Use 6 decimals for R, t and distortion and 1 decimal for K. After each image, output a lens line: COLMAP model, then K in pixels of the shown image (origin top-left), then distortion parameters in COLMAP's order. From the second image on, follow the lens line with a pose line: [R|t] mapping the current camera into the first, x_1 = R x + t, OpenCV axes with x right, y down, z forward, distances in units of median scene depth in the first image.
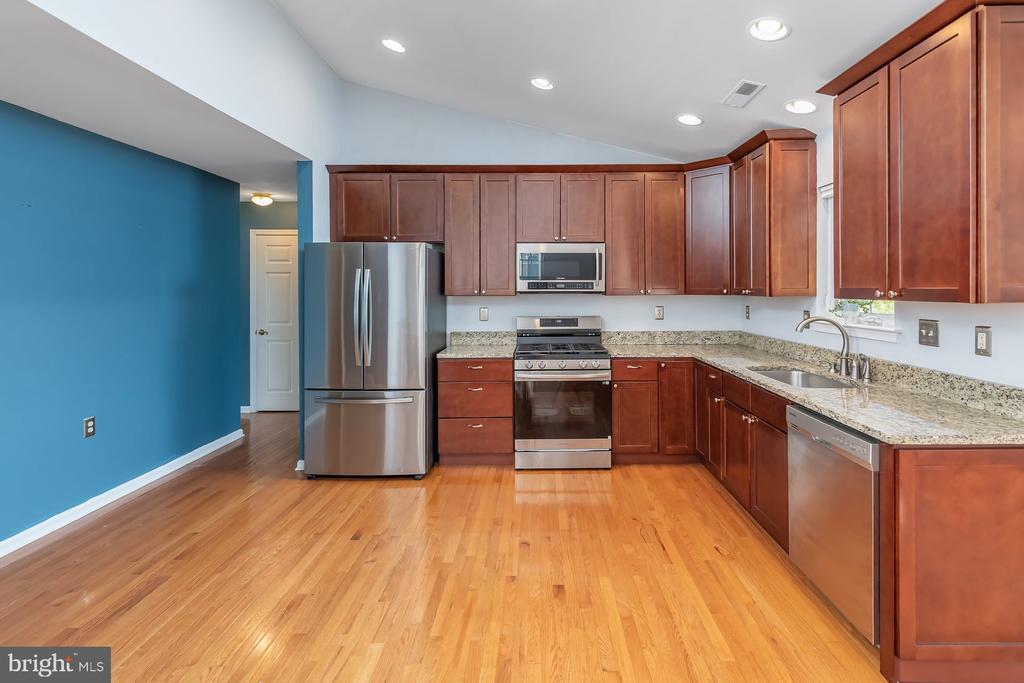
lens RADIAL K [[486.4, 0, 535.2], [0, 486.4, 286.3], [0, 0, 1]] dist [0.000885, 0.000161]
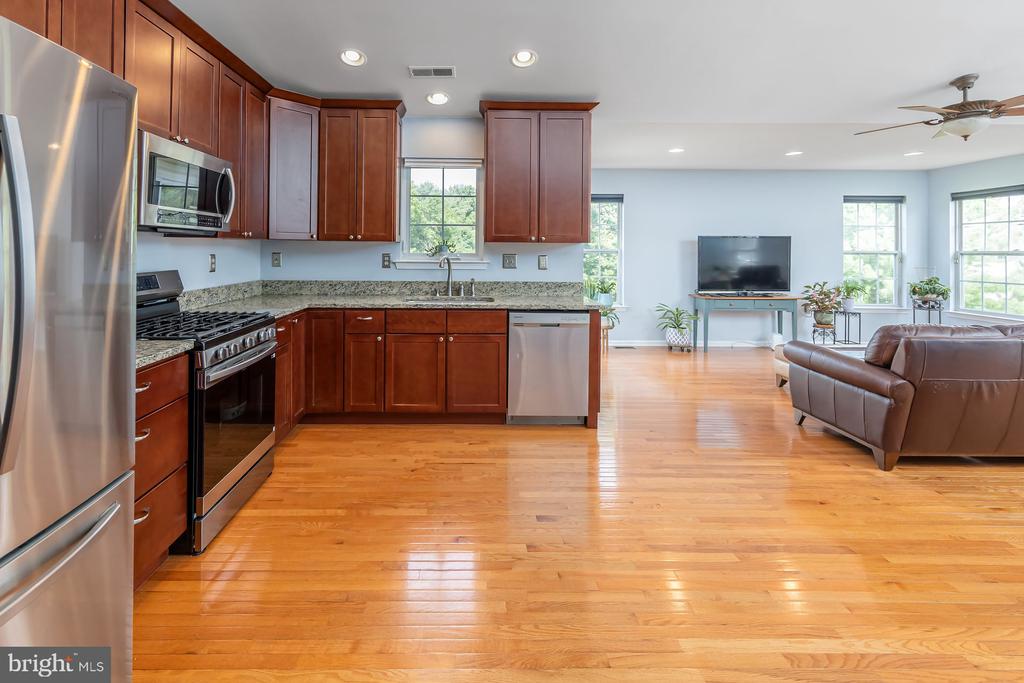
lens RADIAL K [[482.7, 0, 471.9], [0, 482.7, 243.8], [0, 0, 1]] dist [-0.001653, -0.000523]
pose [[-0.016544, 0.013566, 0.999771, -0.671026], [-0.012953, 0.999821, -0.013781, 0.039166], [-0.999779, -0.013178, -0.016365, 0.807267]]
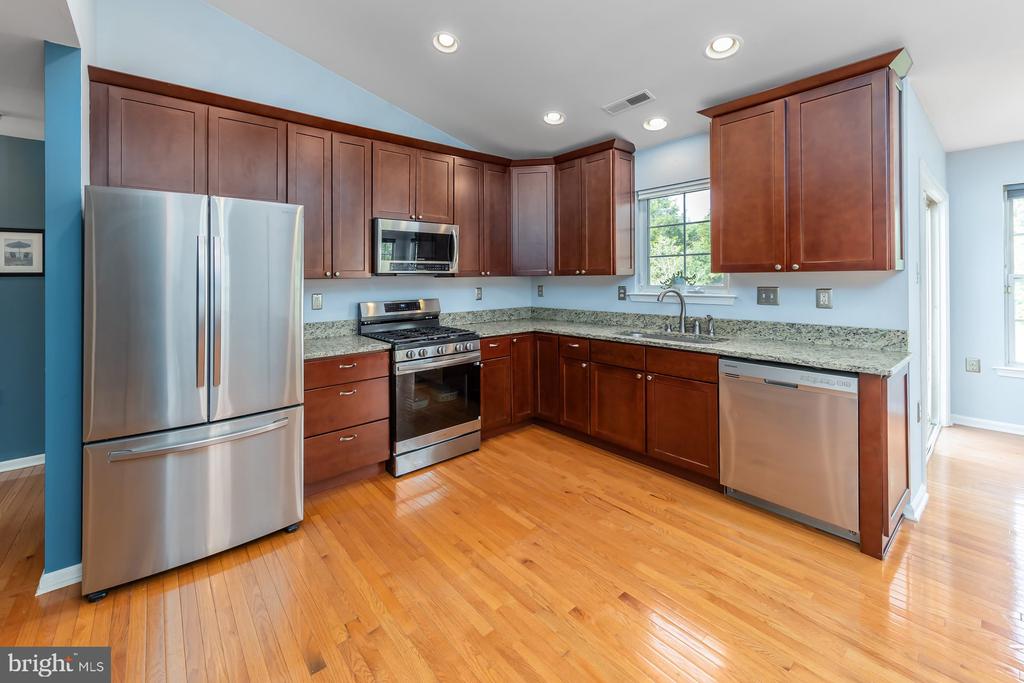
lens RADIAL K [[407.7, 0, 445.9], [0, 407.7, 272.2], [0, 0, 1]] dist [-0.000075, -0.000038]
pose [[0.809689, 0.001744, 0.586857, -0.451101], [0.007345, 0.999887, -0.013104, 0.023613], [-0.586813, 0.014921, 0.809585, 0.402401]]
